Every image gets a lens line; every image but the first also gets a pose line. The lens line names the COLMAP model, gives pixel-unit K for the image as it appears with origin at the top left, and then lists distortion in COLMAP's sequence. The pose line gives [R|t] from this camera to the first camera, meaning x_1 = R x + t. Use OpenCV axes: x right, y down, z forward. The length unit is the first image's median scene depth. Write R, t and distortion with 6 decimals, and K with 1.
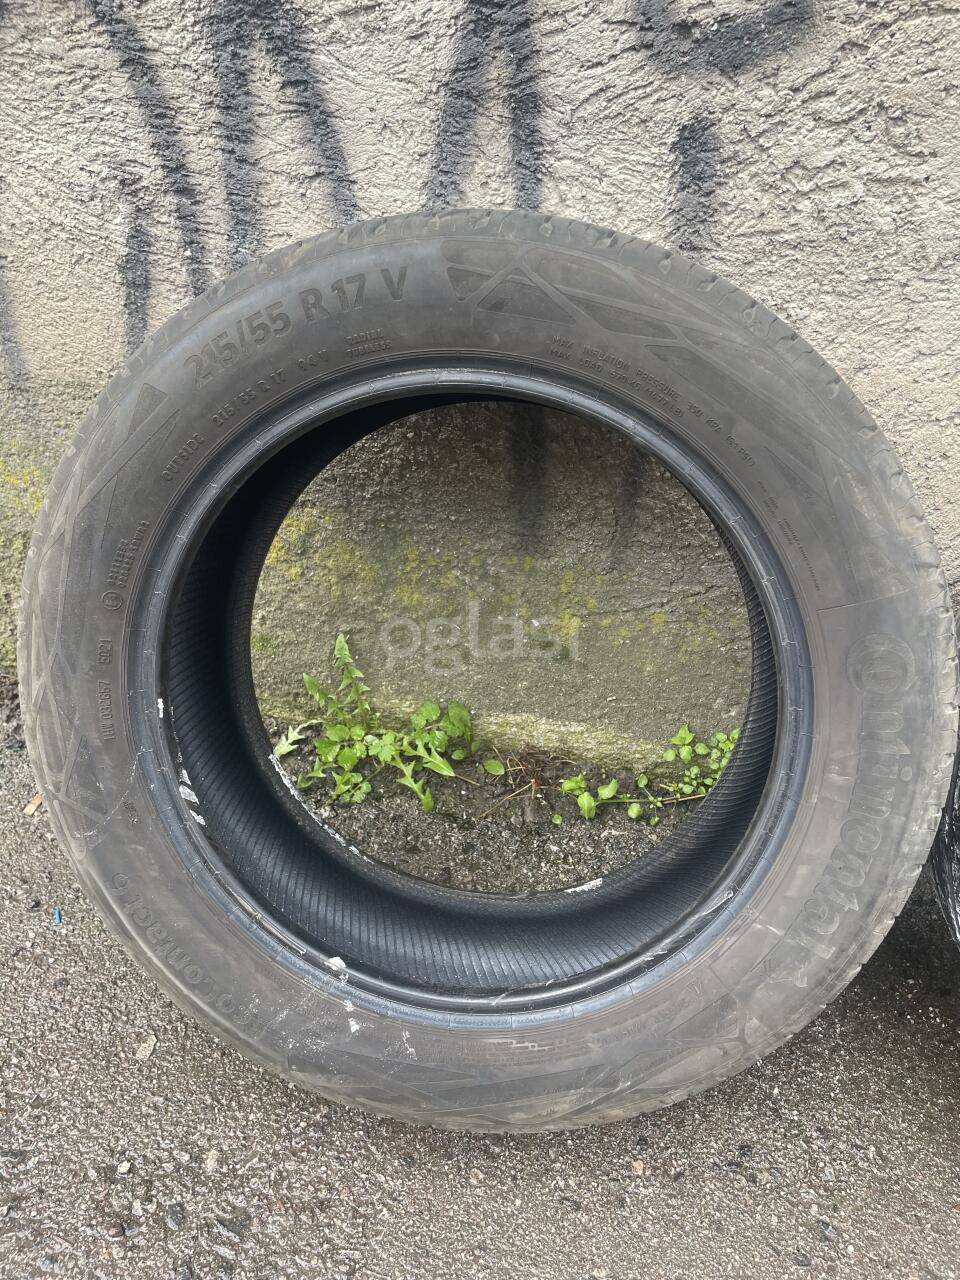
lens RADIAL K [[971.0, 0, 484.1], [0, 971.0, 634.9], [0, 0, 1]] dist [0.079519, -0.099979]
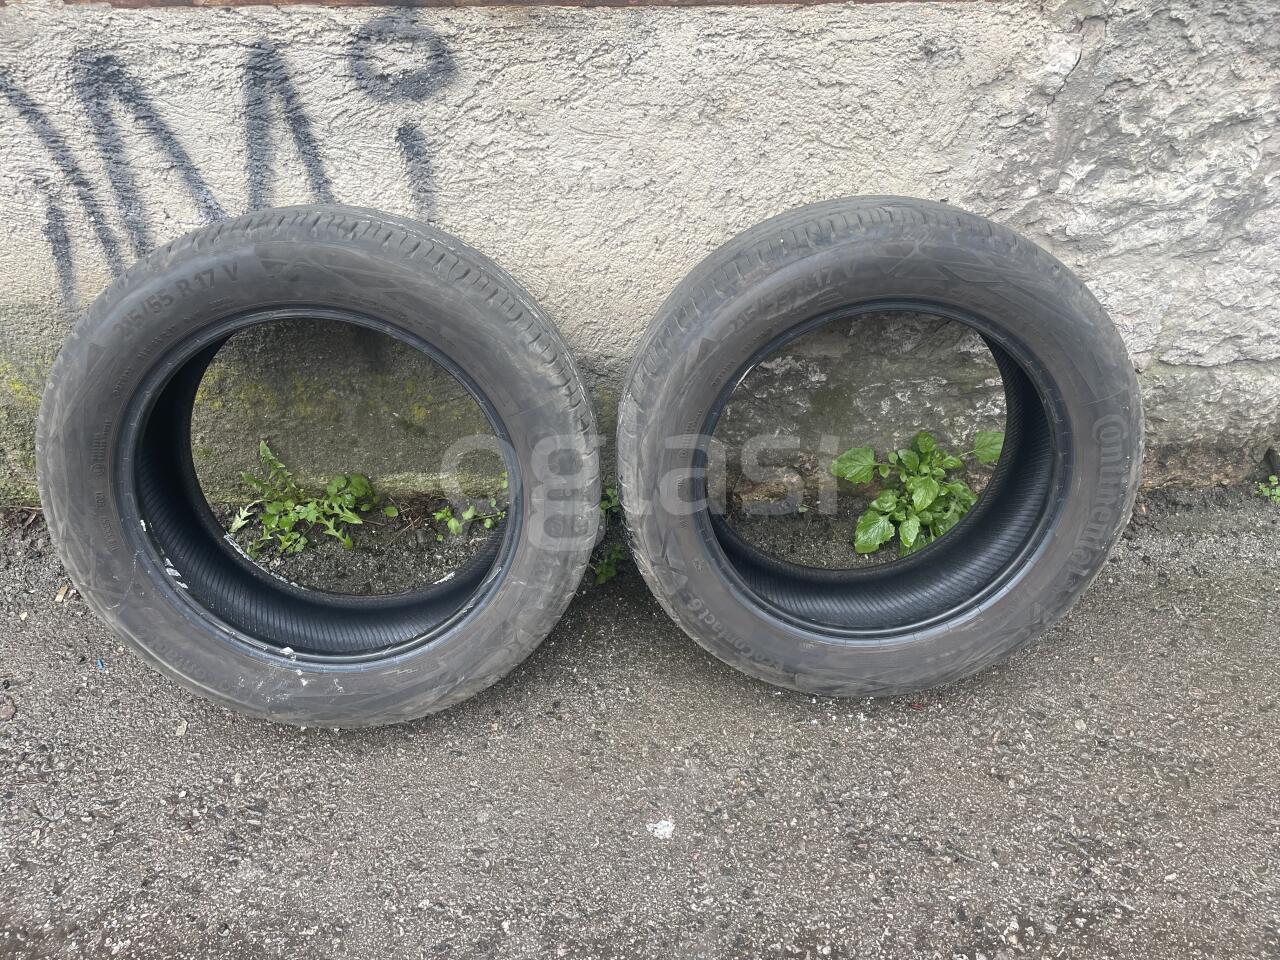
lens RADIAL K [[971.0, 0, 646.8], [0, 971.0, 469.5], [0, 0, 1]] dist [0.079519, -0.099979]
pose [[0.972684, -0.170192, 0.157862, 0.234259], [0.145215, 0.976671, 0.158196, -0.147377], [-0.181103, -0.130951, 0.974707, -0.713804]]
